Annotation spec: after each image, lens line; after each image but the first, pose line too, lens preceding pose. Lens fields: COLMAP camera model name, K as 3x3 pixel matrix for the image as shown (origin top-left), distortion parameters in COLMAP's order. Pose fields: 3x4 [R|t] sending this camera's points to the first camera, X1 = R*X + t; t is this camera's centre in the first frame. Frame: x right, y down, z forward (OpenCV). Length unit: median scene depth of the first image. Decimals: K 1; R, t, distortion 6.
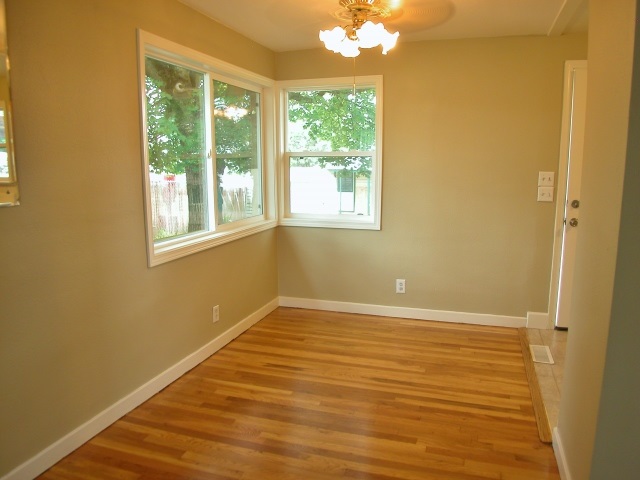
lens RADIAL K [[490.6, 0, 320.0], [0, 490.6, 240.0], [0, 0, 1]] dist [-0.068400, 0.005558]
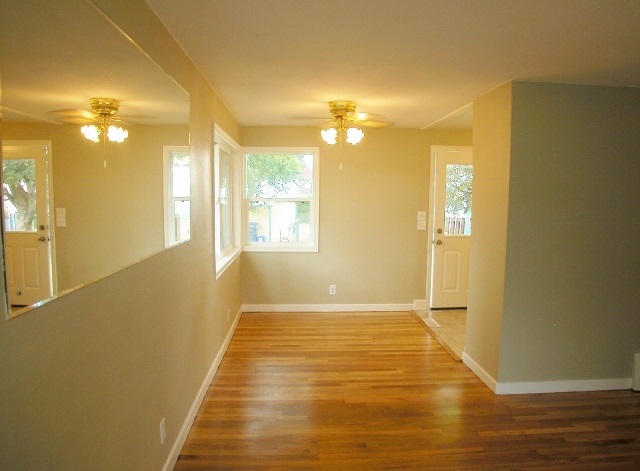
lens RADIAL K [[434.9, 0, 320.0], [0, 434.9, 235.5], [0, 0, 1]] dist [-0.084678, 0.003418]
pose [[0.938984, -0.024404, 0.343093, -0.364197], [0.047157, 0.997195, -0.058128, 0.006855], [-0.340712, 0.070761, 0.937501, -0.249427]]
